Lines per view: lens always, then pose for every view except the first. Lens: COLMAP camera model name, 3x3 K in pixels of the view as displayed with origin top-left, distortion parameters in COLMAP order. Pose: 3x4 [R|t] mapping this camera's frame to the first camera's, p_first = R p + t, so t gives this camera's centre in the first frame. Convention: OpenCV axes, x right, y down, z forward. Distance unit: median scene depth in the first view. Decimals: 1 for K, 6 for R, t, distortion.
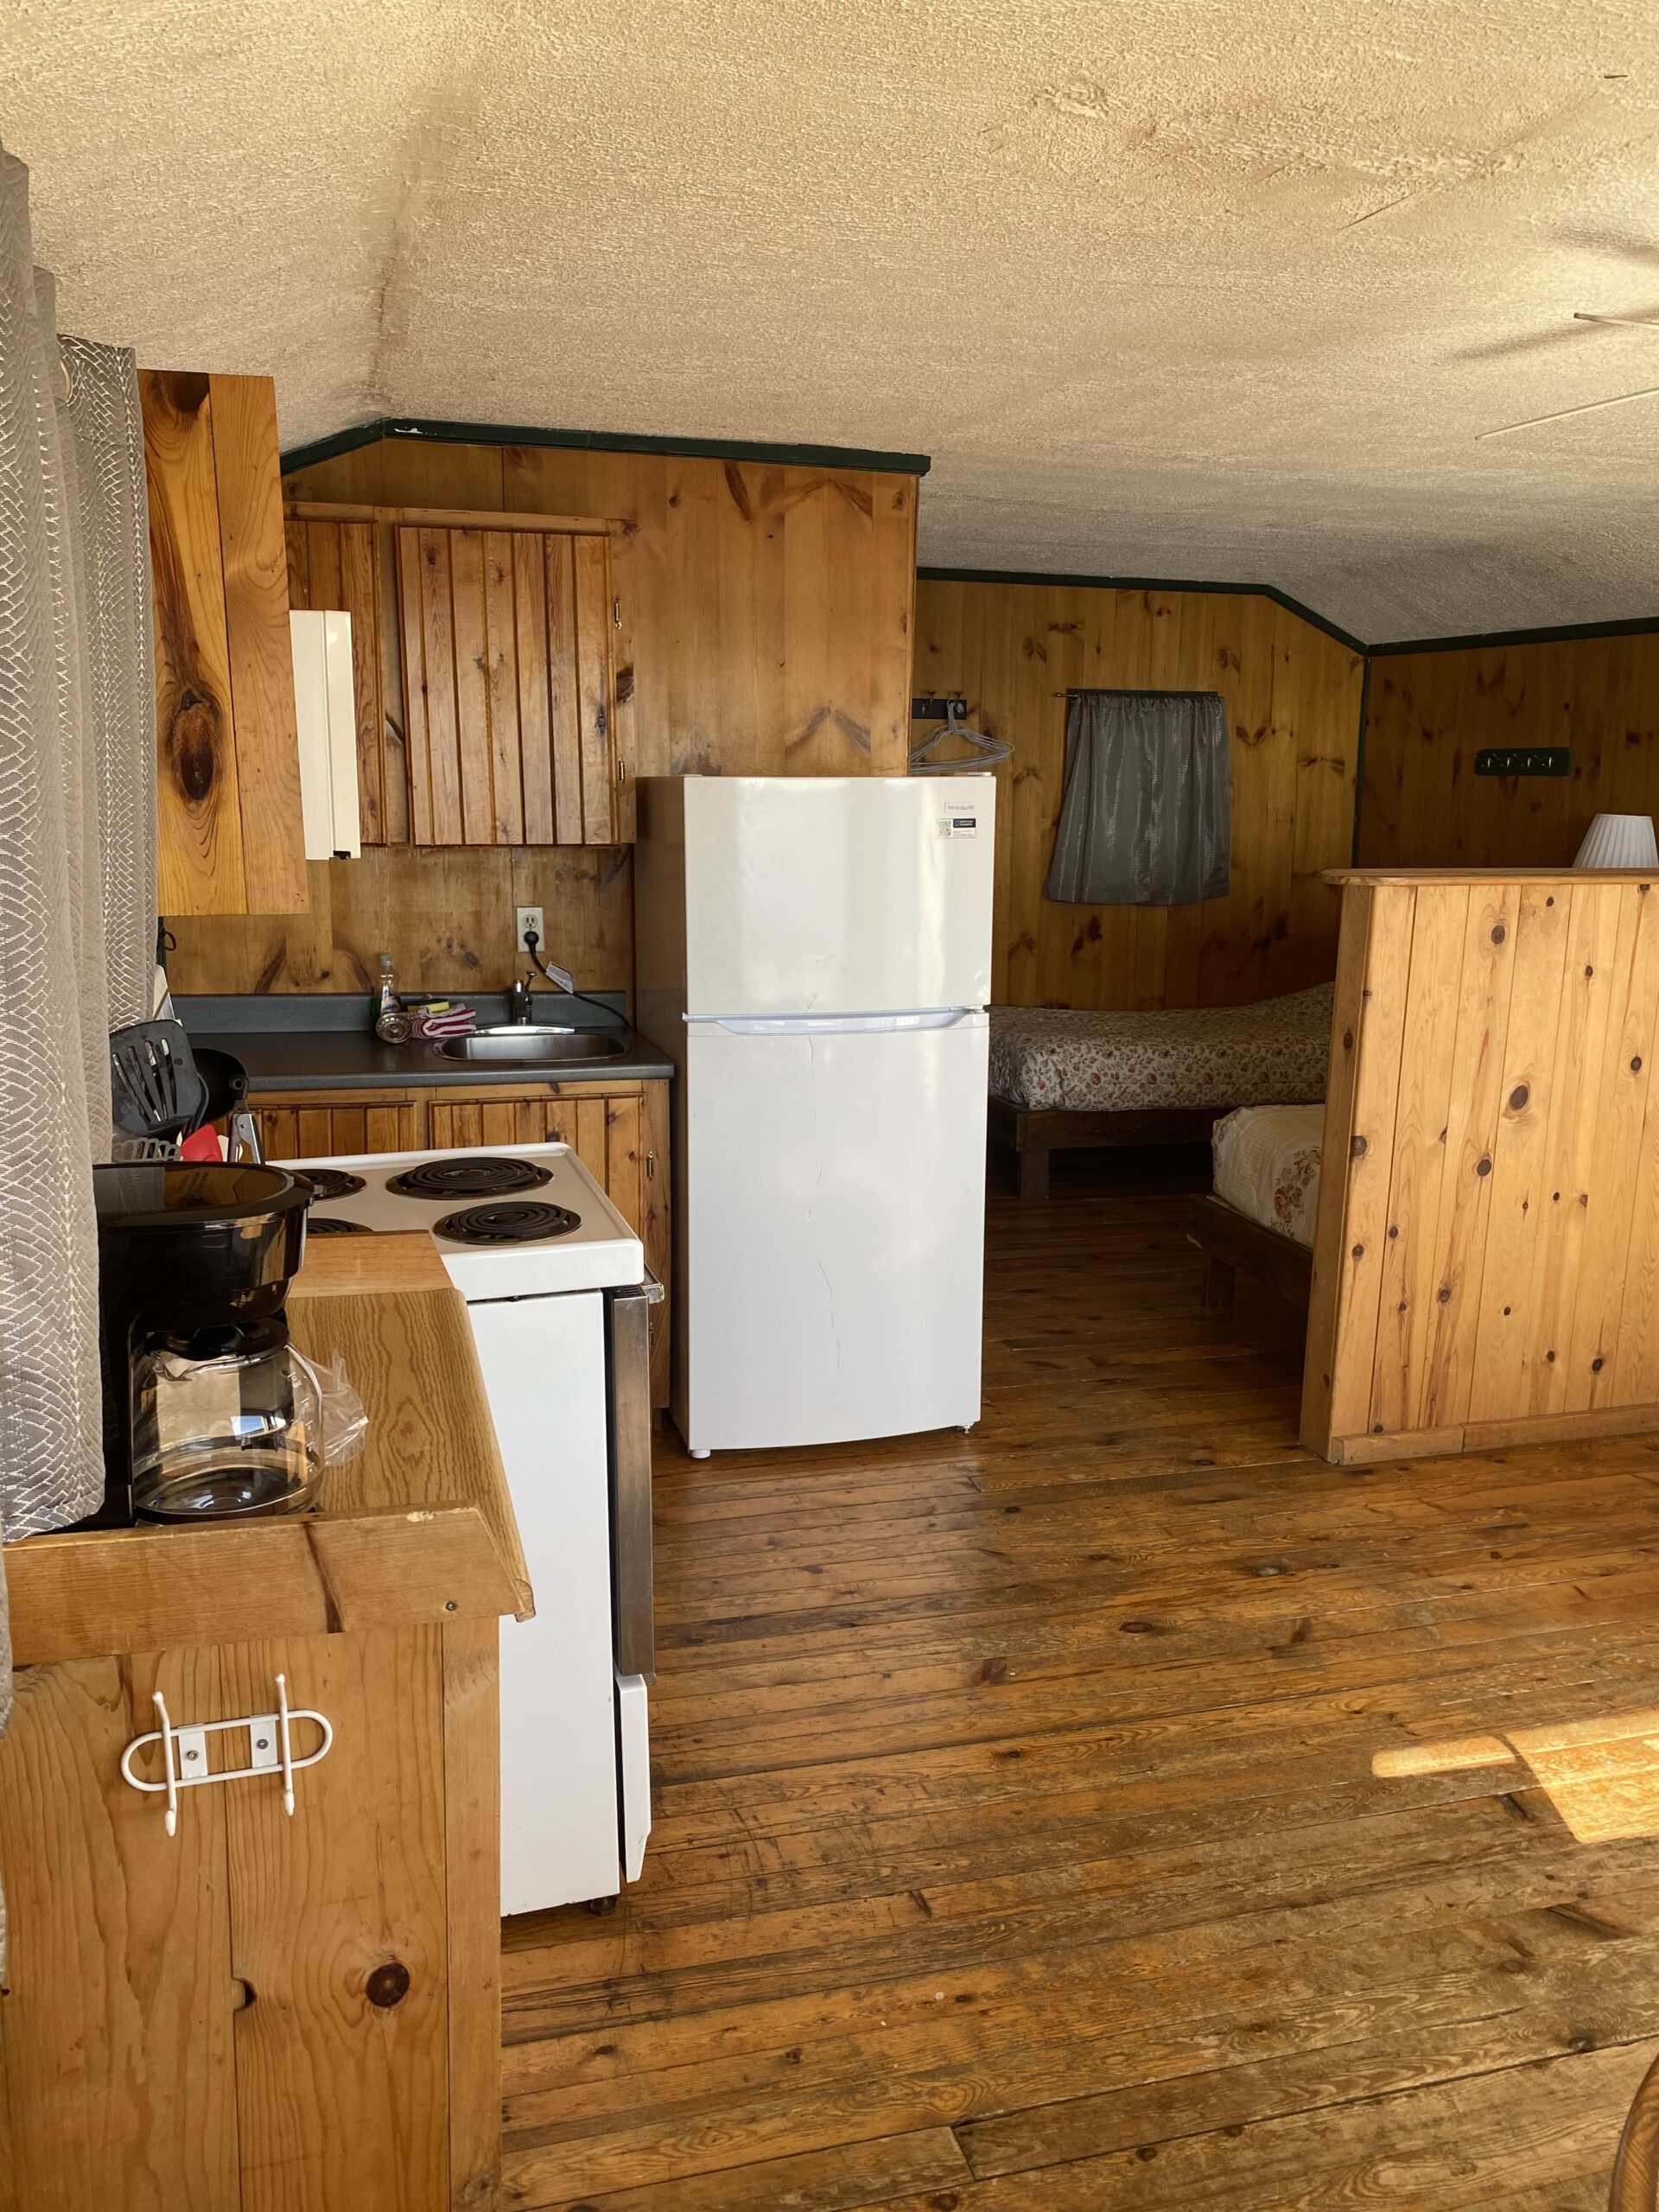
lens RADIAL K [[1670.8, 0, 815.5], [0, 1670.8, 1091.4], [0, 0, 1]] dist [0.035303, -0.033500]
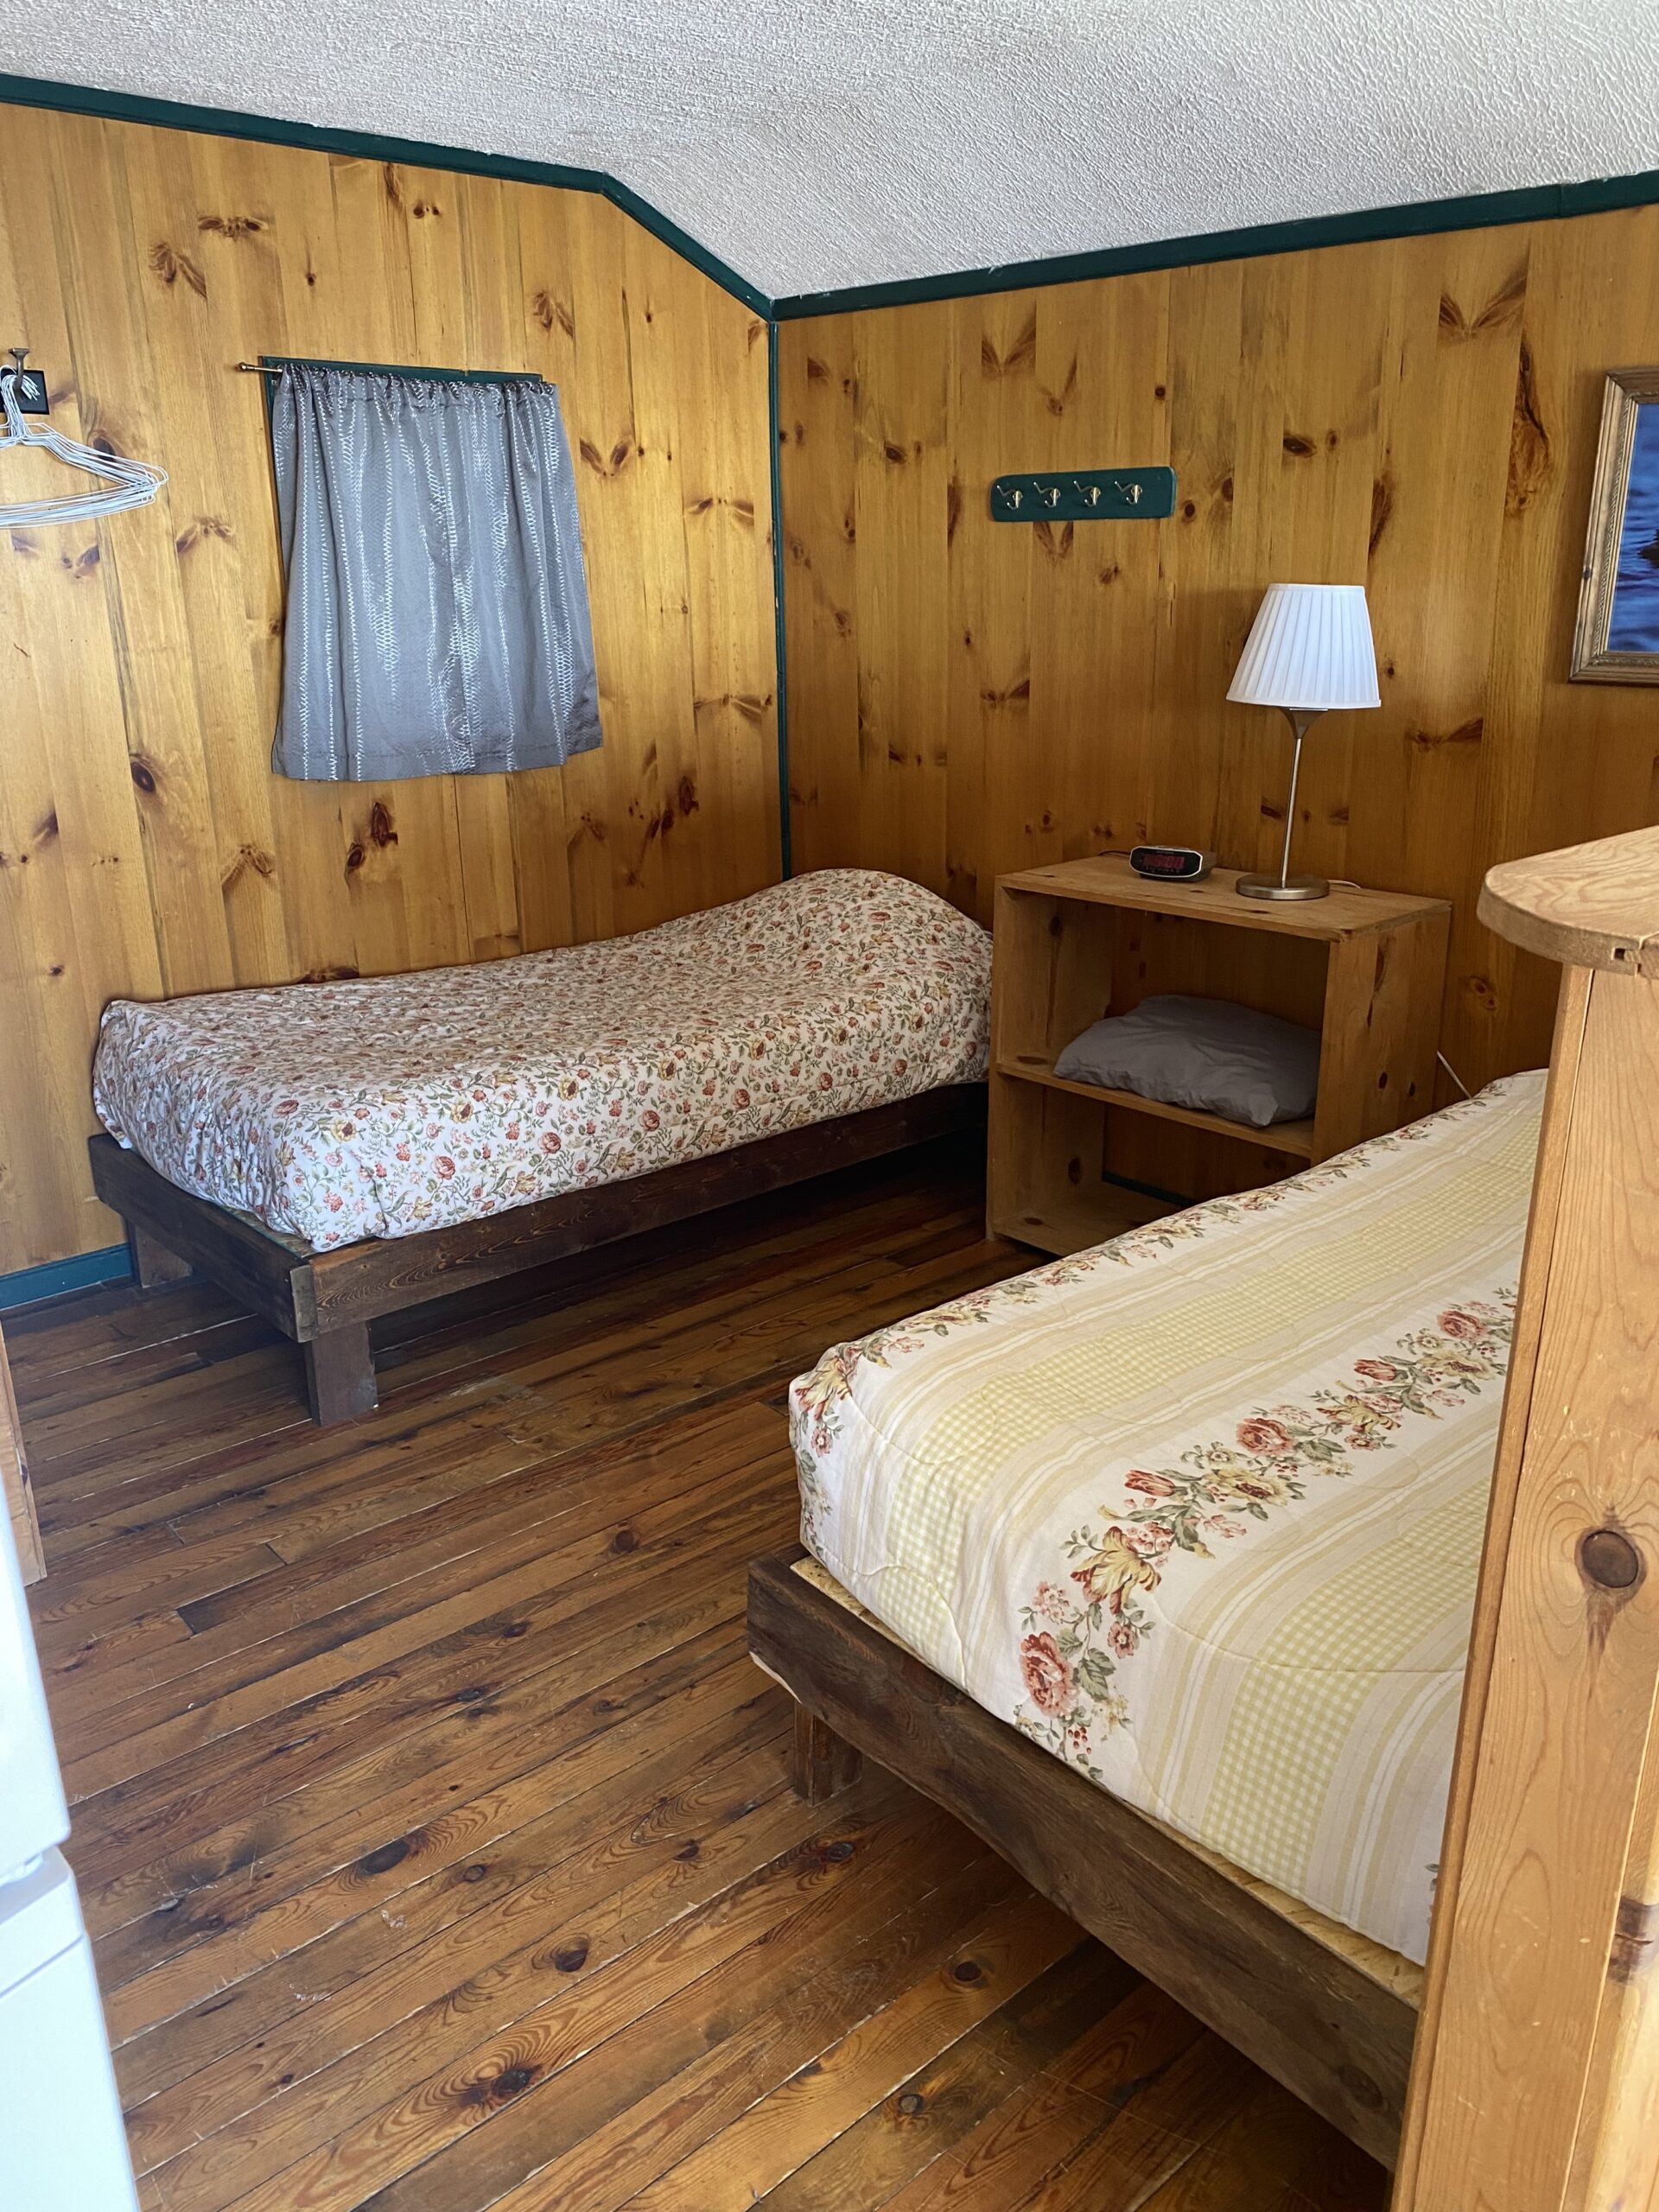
lens RADIAL K [[1670.8, 0, 819.4], [0, 1670.8, 1127.1], [0, 0, 1]] dist [0.035303, -0.033500]
pose [[0.904385, -0.159108, 0.395944, 0.068234], [0.099689, 0.980989, 0.166503, -0.083910], [-0.414909, -0.111111, 0.903053, 0.468823]]
